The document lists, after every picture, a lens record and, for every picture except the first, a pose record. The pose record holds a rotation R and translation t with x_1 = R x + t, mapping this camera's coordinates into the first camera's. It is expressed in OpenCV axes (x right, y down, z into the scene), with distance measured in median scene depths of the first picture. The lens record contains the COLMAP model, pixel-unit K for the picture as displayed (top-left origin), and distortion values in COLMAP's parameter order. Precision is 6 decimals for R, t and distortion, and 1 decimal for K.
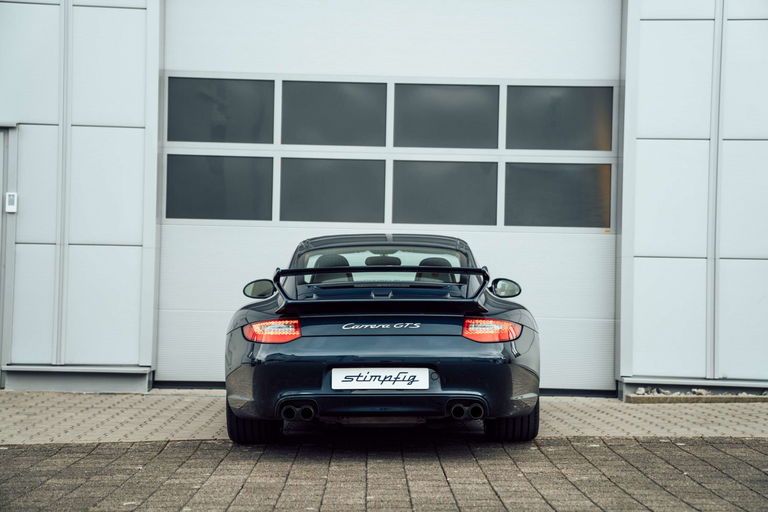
lens RADIAL K [[1486.5, 0, 384.0], [0, 1486.5, 256.0], [0, 0, 1]] dist [0.383679, 0.150200]
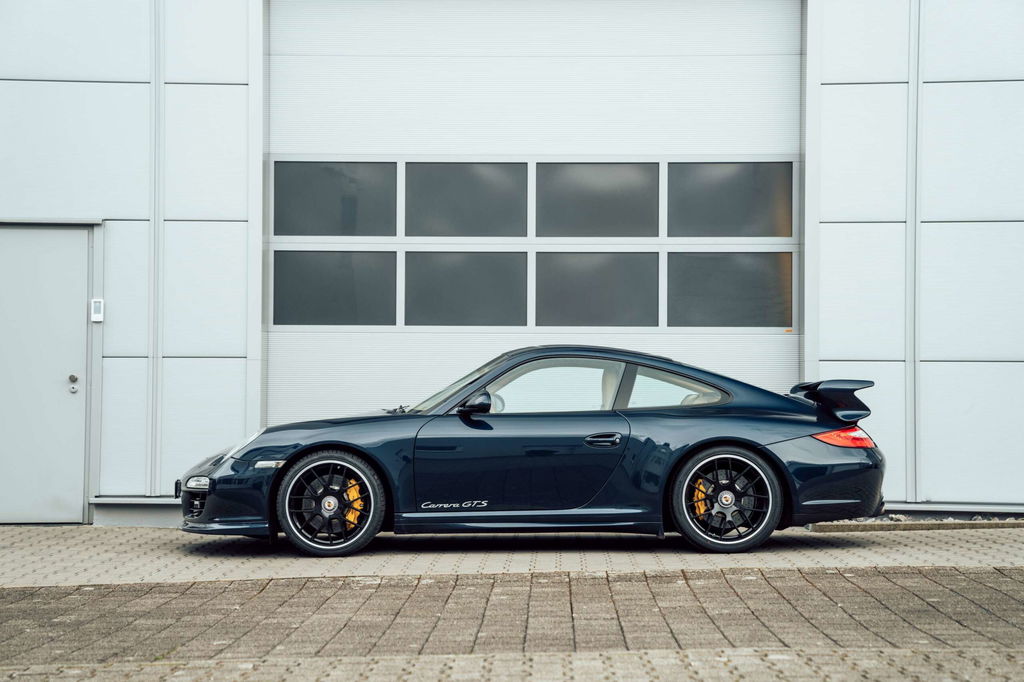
lens RADIAL K [[1908.3, 0, 512.0], [0, 1908.3, 341.0], [0, 0, 1]] dist [0.336355, 0.180294]
pose [[0.999202, -0.016757, -0.036265, 0.033077], [0.016458, 0.999828, -0.008505, -0.004348], [0.036402, 0.007901, 0.999306, -0.102781]]
